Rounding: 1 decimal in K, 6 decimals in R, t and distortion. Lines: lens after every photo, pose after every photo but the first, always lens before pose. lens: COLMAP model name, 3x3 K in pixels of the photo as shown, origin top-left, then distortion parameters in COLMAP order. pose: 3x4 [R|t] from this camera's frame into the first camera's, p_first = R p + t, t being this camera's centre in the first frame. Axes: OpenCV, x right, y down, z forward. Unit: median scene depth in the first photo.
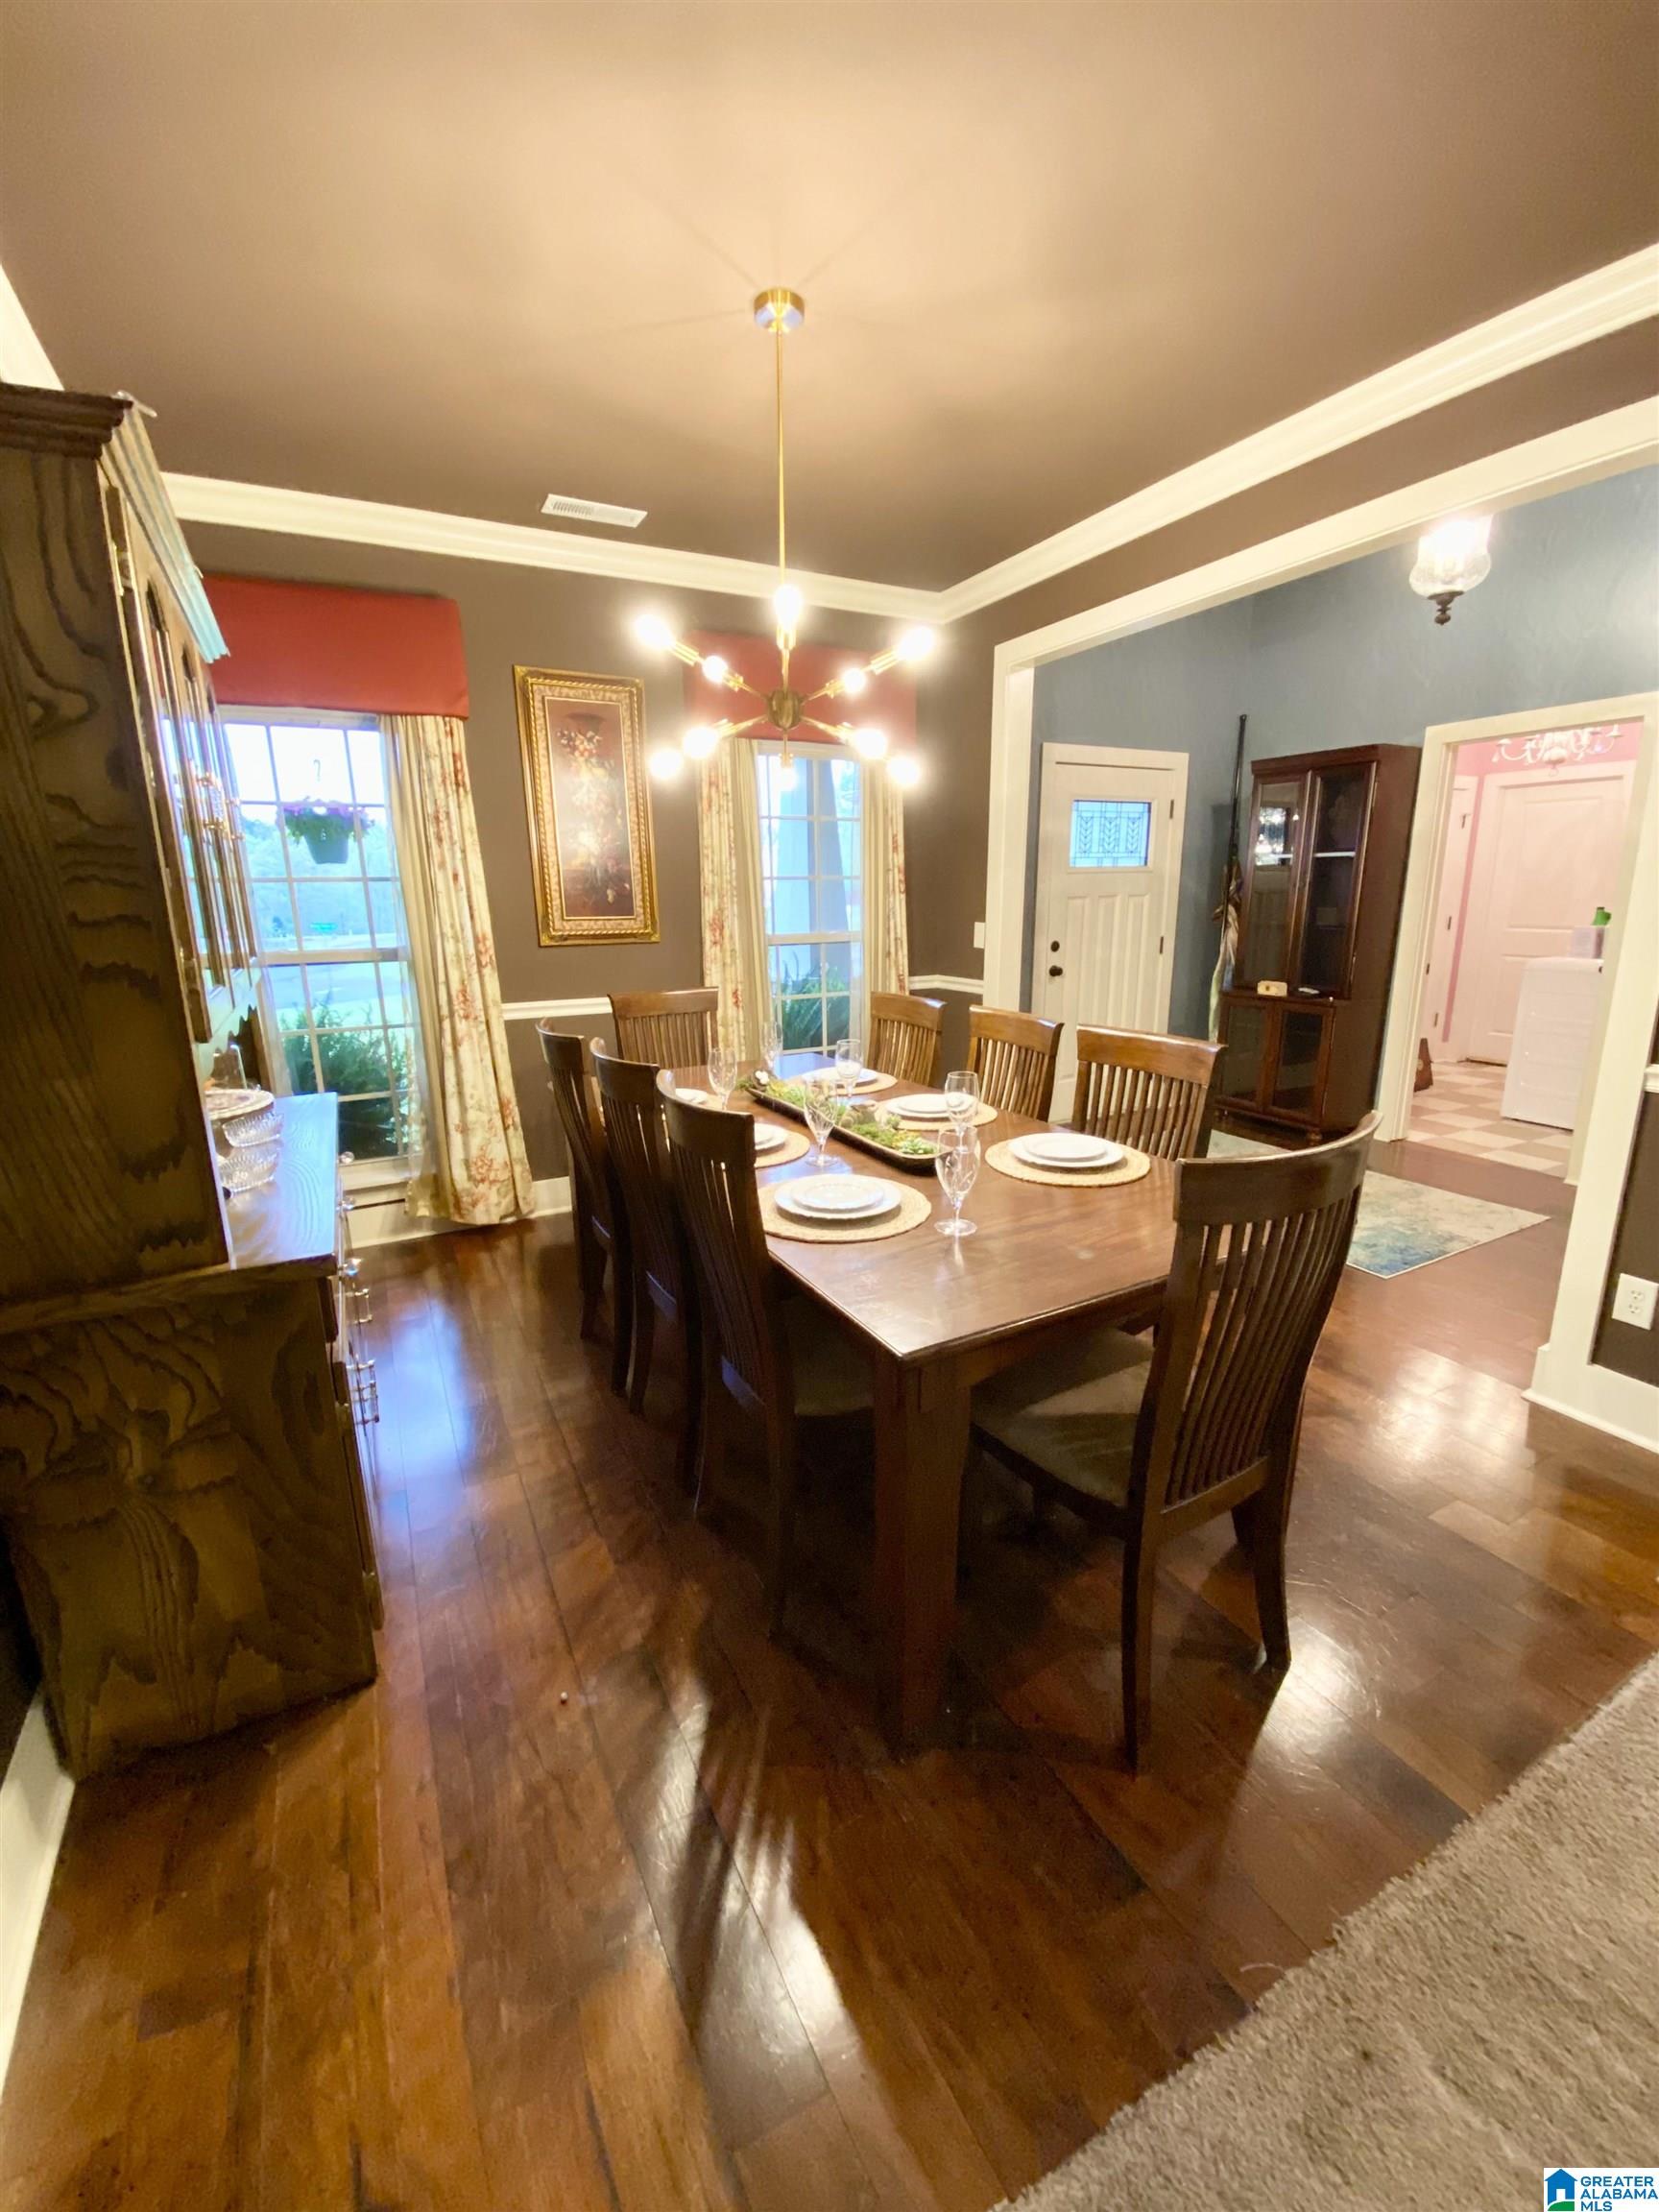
lens RADIAL K [[905.1, 0, 824.1], [0, 905.1, 1108.1], [0, 0, 1]] dist [0.012692, -0.000207]
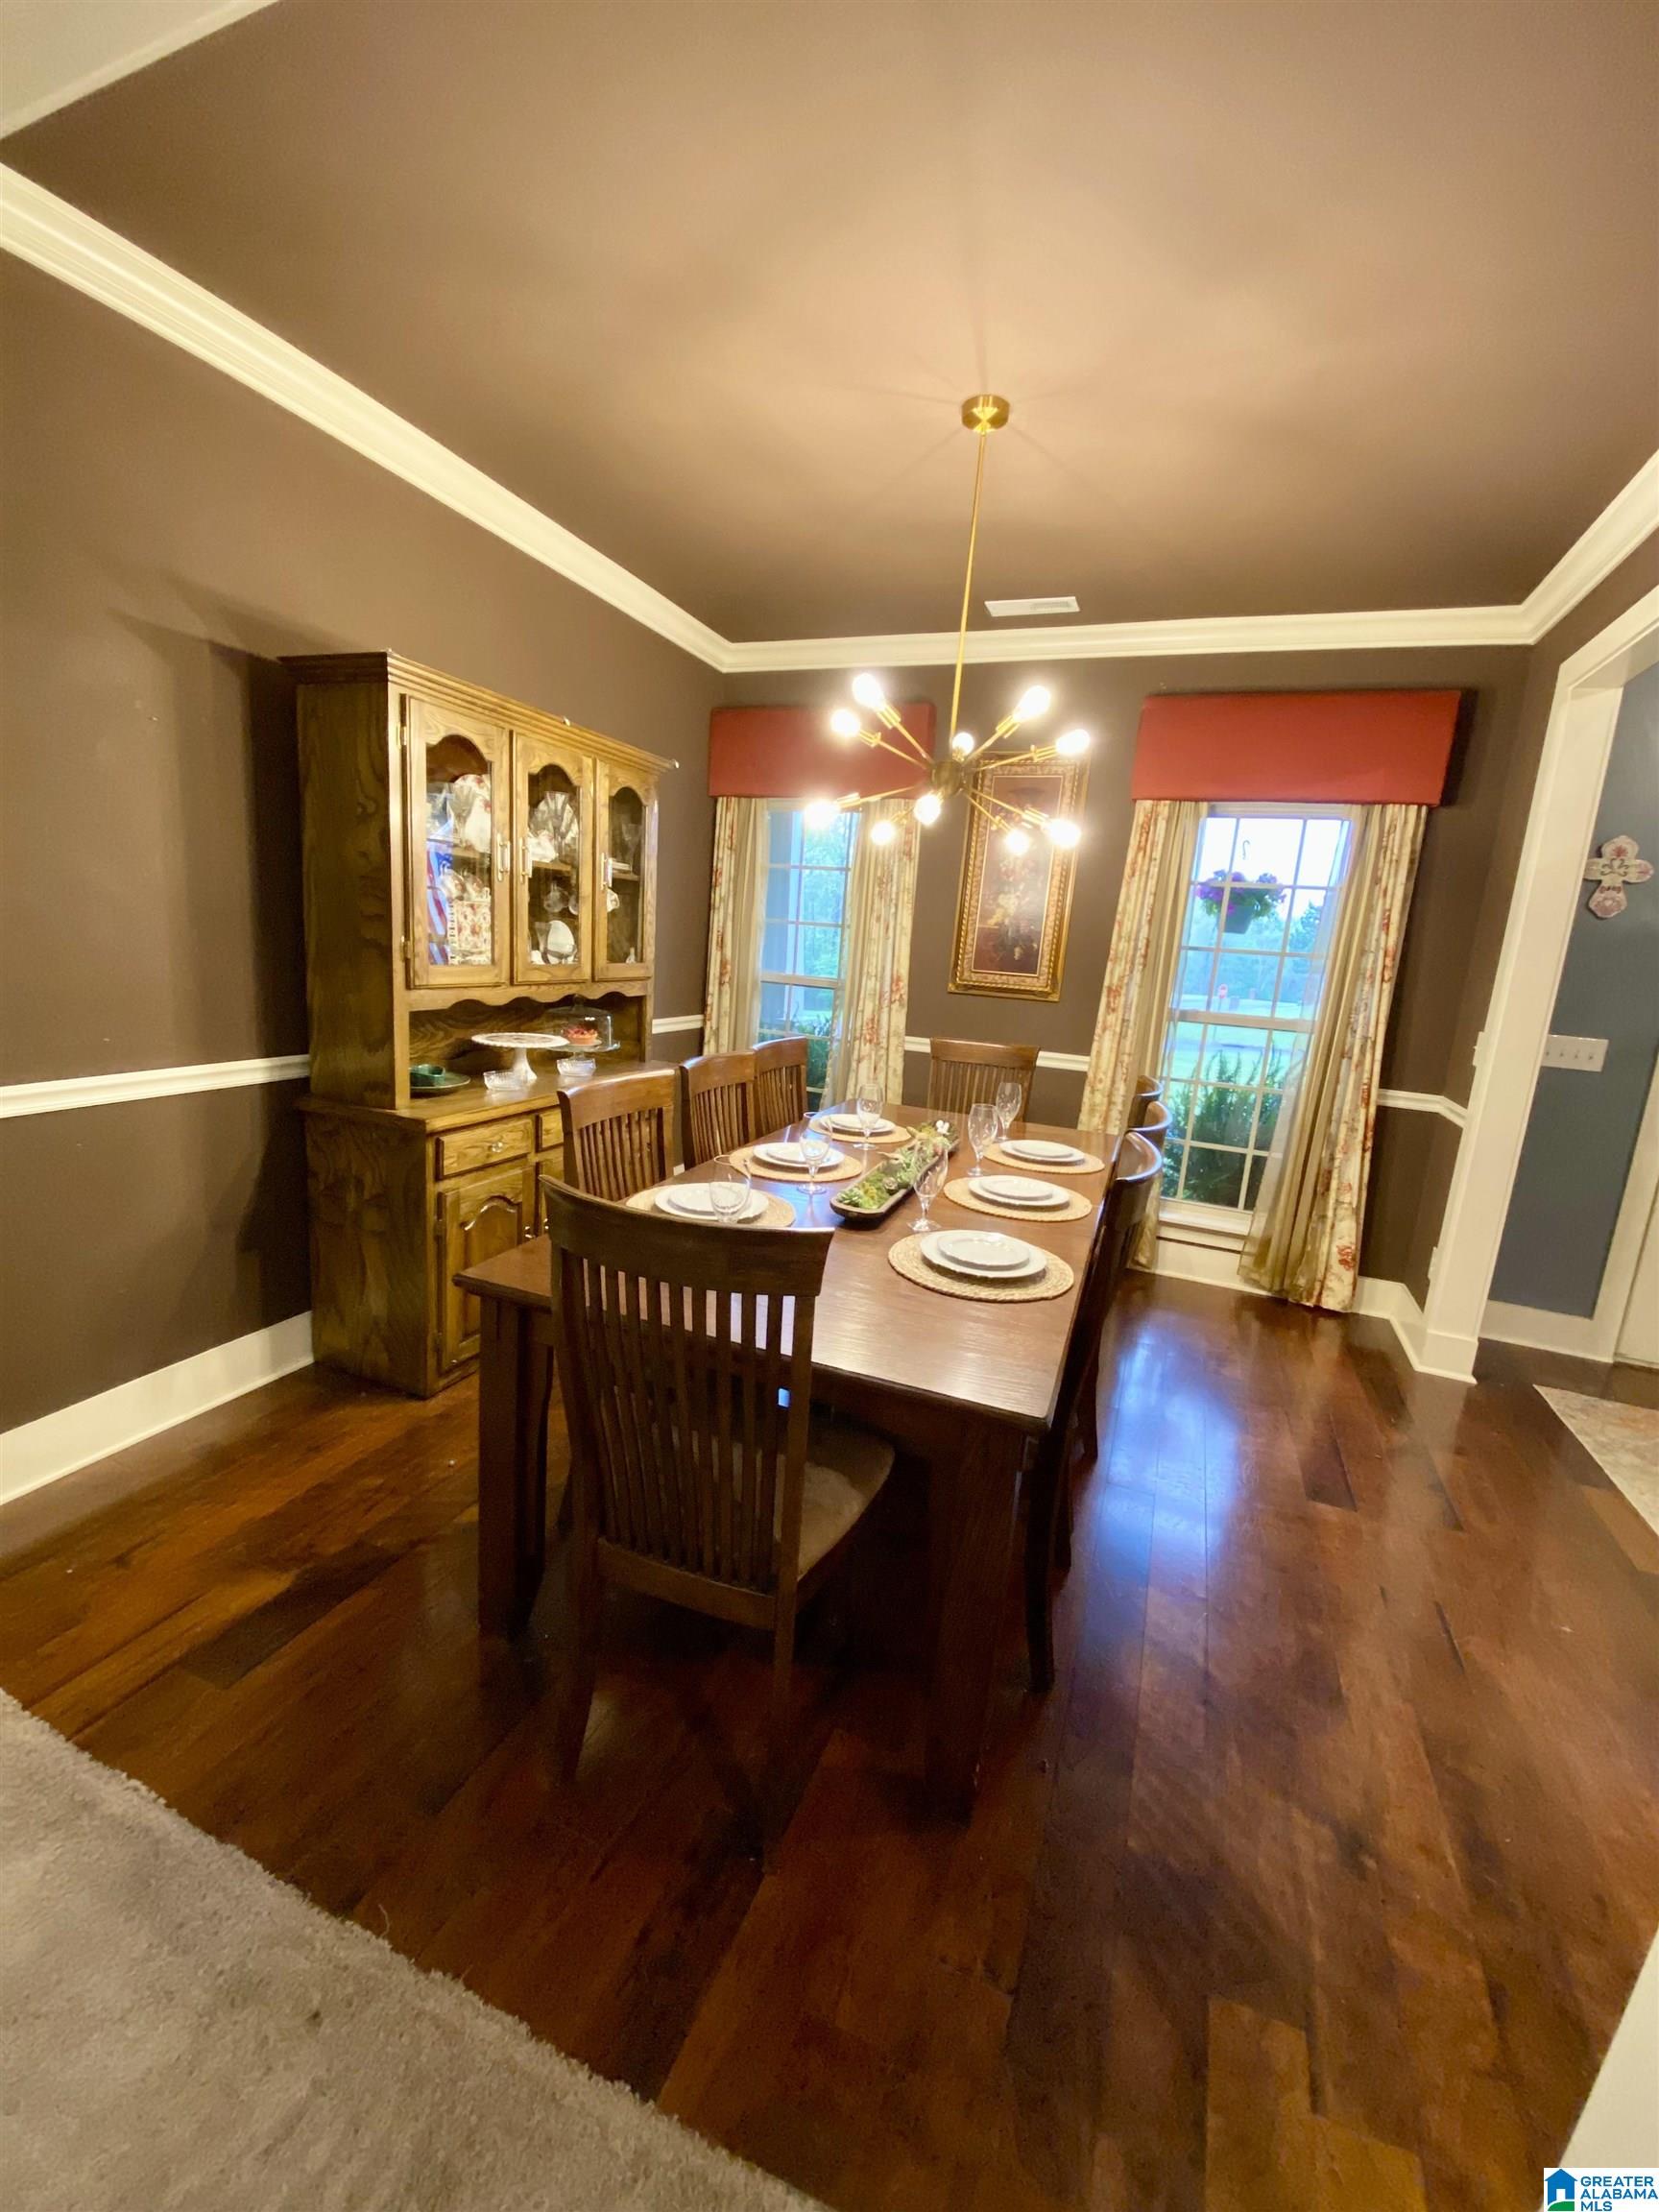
lens RADIAL K [[905.1, 0, 831.4], [0, 905.1, 1108.8], [0, 0, 1]] dist [0.012692, -0.000207]
pose [[0.639609, 0.201762, -0.741750, 0.483224], [-0.257177, 0.965500, 0.040860, -0.049914], [0.724403, 0.164627, 0.669431, 0.175603]]
